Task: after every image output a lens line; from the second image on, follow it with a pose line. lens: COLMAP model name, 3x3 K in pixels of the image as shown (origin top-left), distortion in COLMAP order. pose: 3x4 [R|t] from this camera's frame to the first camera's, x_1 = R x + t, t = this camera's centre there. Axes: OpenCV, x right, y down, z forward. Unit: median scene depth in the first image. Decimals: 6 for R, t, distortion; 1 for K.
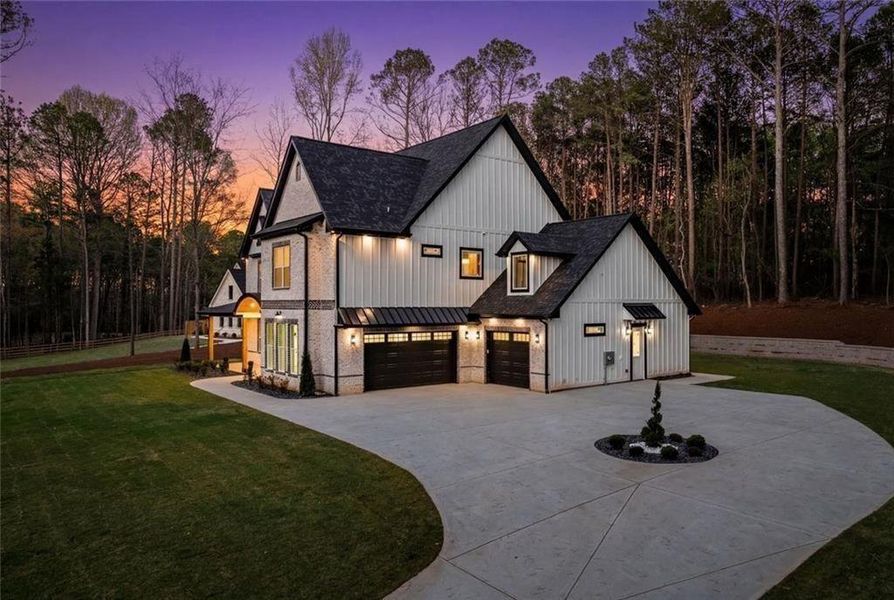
lens RADIAL K [[627.1, 0, 447.0], [0, 627.1, 300.0], [0, 0, 1]] dist [-0.026568, -0.000562]
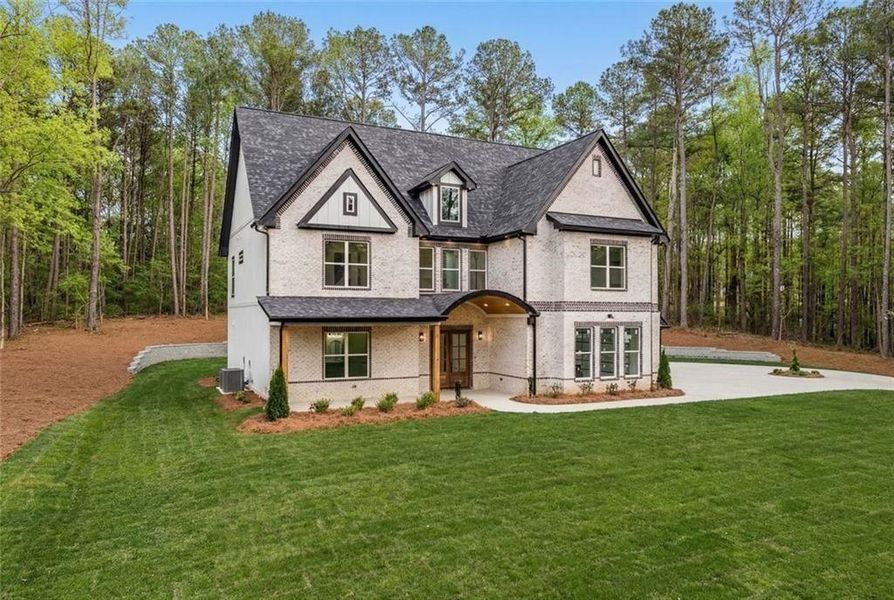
lens RADIAL K [[629.8, 0, 449.6], [0, 629.8, 309.2], [0, 0, 1]] dist [-0.035439, 0.000250]
pose [[0.210449, 0.013126, 0.977517, -1.231448], [-0.008287, 0.999898, -0.011642, 0.023832], [-0.977570, -0.005650, 0.210536, 1.030430]]
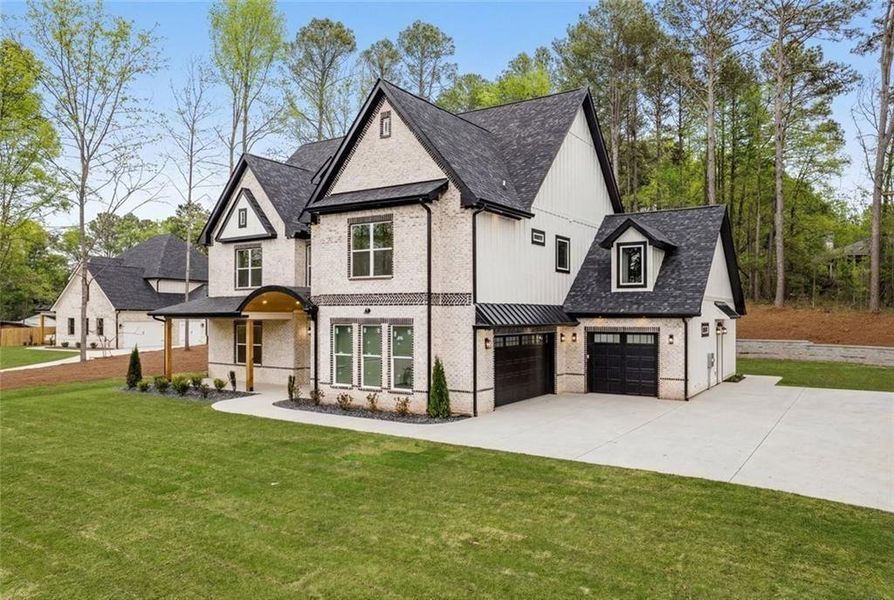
lens RADIAL K [[629.8, 0, 449.6], [0, 629.8, 309.2], [0, 0, 1]] dist [-0.035439, 0.000250]
pose [[0.943584, 0.004166, 0.331107, -0.423913], [-0.004153, 0.999991, -0.000748, 0.019136], [-0.331107, -0.000670, 0.943593, 0.252135]]
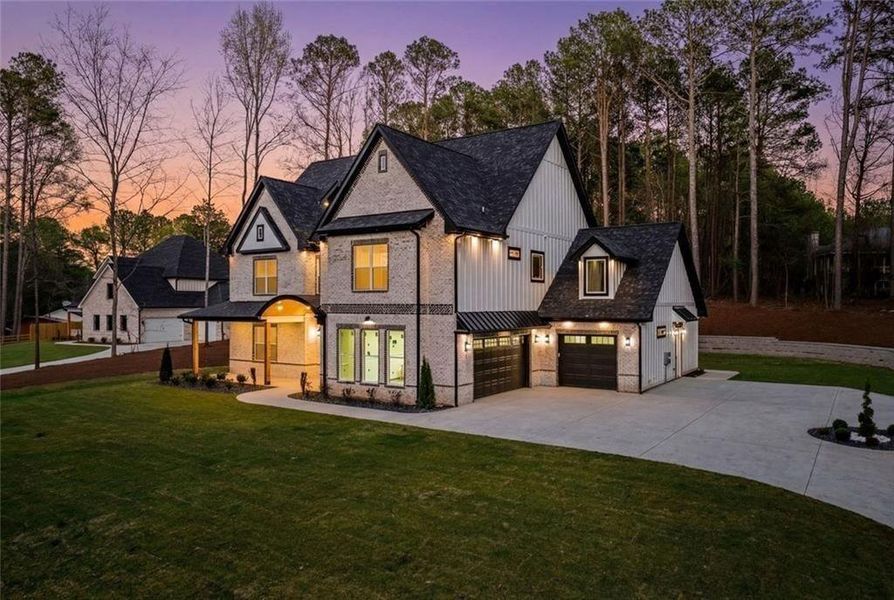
lens RADIAL K [[627.1, 0, 447.0], [0, 627.1, 300.0], [0, 0, 1]] dist [-0.026568, -0.000562]
pose [[0.948441, 0.002102, 0.316948, -0.443794], [-0.002560, 0.999996, 0.001029, -0.006505], [-0.316945, -0.001787, 0.948442, 0.108201]]
